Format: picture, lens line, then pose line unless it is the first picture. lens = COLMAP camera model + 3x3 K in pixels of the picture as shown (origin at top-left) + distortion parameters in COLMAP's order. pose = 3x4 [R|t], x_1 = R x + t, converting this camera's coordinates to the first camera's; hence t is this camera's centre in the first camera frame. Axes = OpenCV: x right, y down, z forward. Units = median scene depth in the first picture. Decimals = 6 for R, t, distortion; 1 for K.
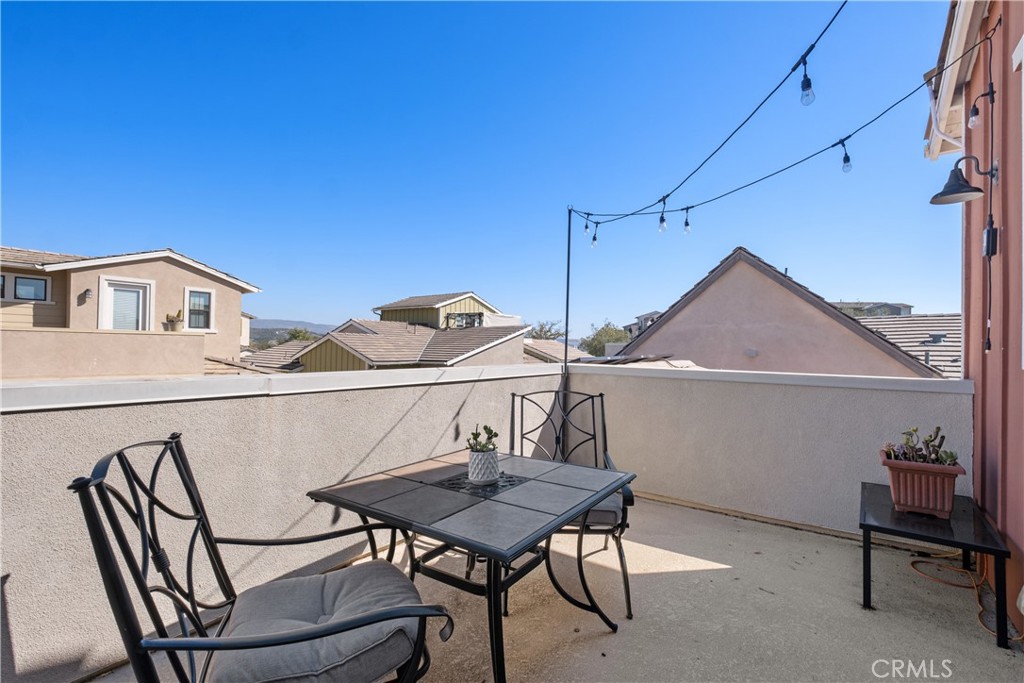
lens RADIAL K [[447.8, 0, 511.3], [0, 447.8, 344.6], [0, 0, 1]] dist [-0.008883, 0.000069]
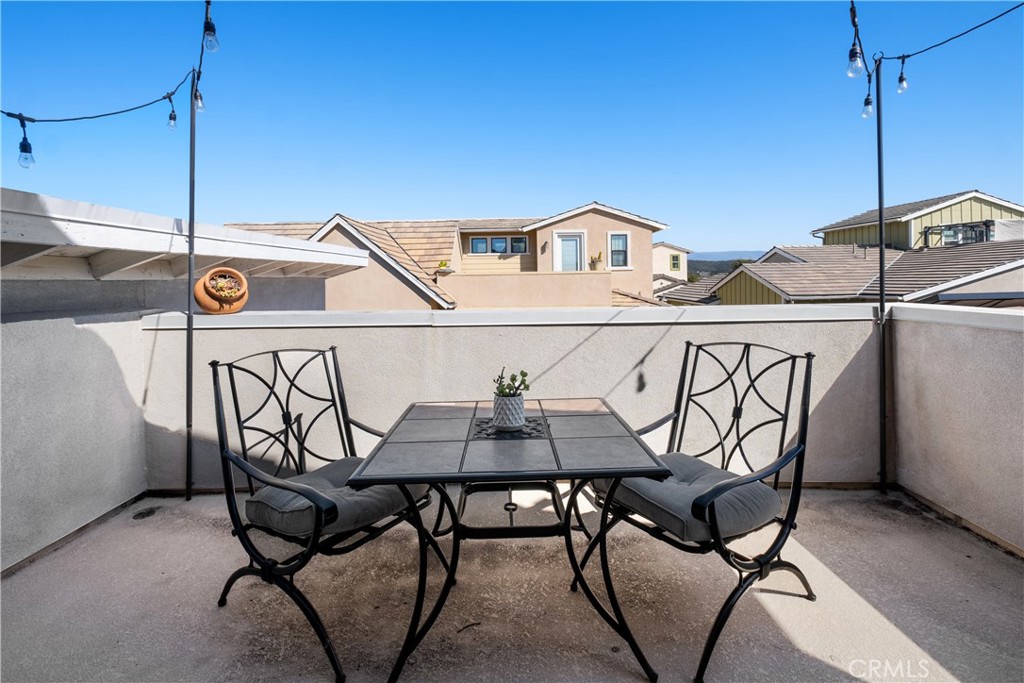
lens RADIAL K [[469.7, 0, 516.8], [0, 469.7, 284.9], [0, 0, 1]] dist [0.000202, 0.000302]
pose [[0.595023, -0.015036, -0.803568, 0.115308], [0.030111, 0.999540, 0.003594, -0.000841], [0.803144, -0.026335, 0.595202, 0.062680]]
